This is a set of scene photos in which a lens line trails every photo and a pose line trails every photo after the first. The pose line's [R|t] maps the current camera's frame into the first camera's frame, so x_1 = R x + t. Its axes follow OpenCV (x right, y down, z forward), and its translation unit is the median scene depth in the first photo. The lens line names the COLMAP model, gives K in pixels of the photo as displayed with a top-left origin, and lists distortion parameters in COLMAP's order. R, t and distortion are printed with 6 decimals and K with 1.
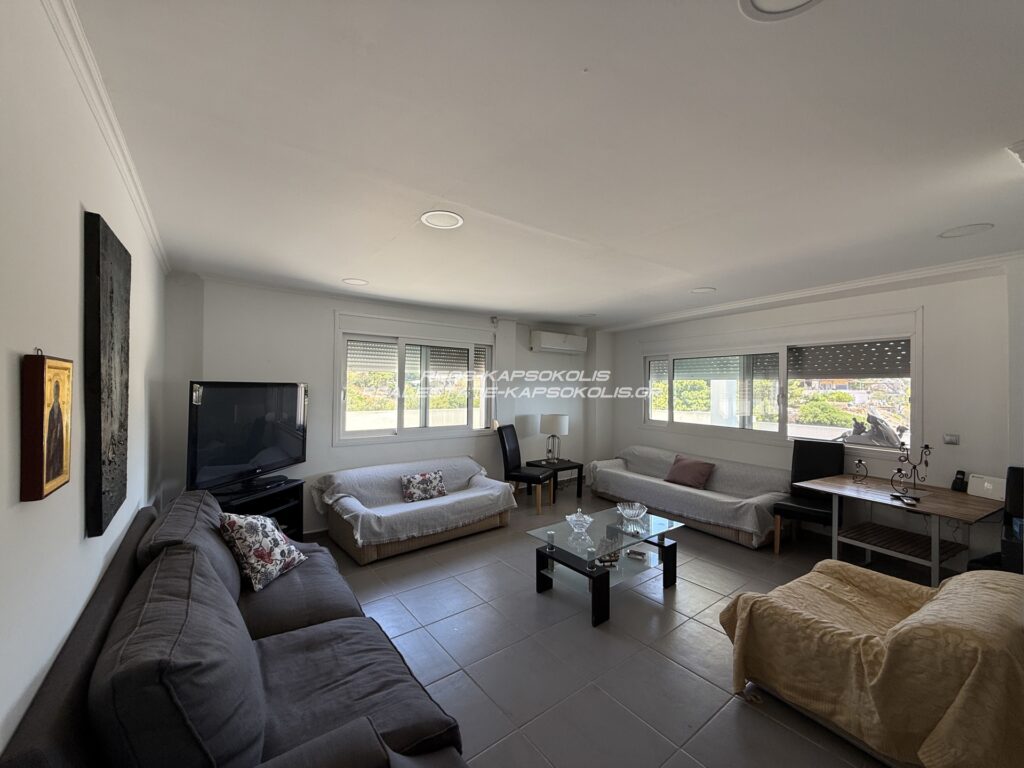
lens RADIAL K [[409.0, 0, 509.7], [0, 409.0, 380.7], [0, 0, 1]] dist [0.002802, 0.000122]
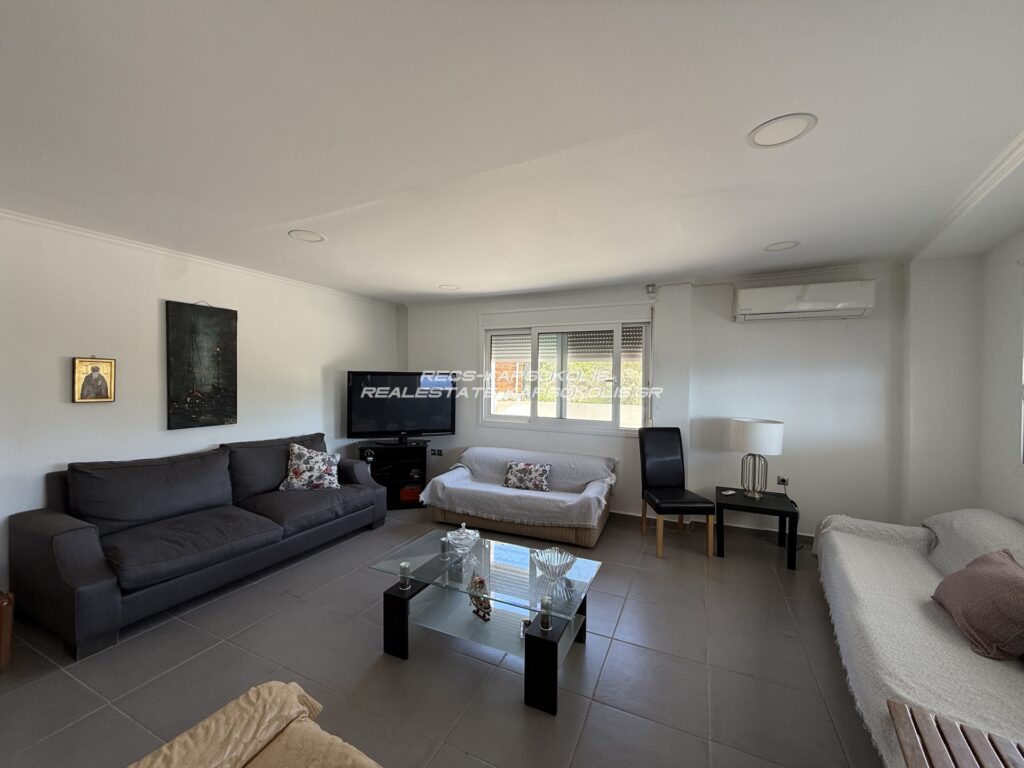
lens RADIAL K [[409.0, 0, 509.7], [0, 409.0, 380.7], [0, 0, 1]] dist [0.002802, 0.000122]
pose [[0.458933, -0.006150, -0.888450, 0.602235], [0.004441, 0.999979, -0.004628, 0.030774], [0.888460, -0.001822, 0.458951, 0.477415]]
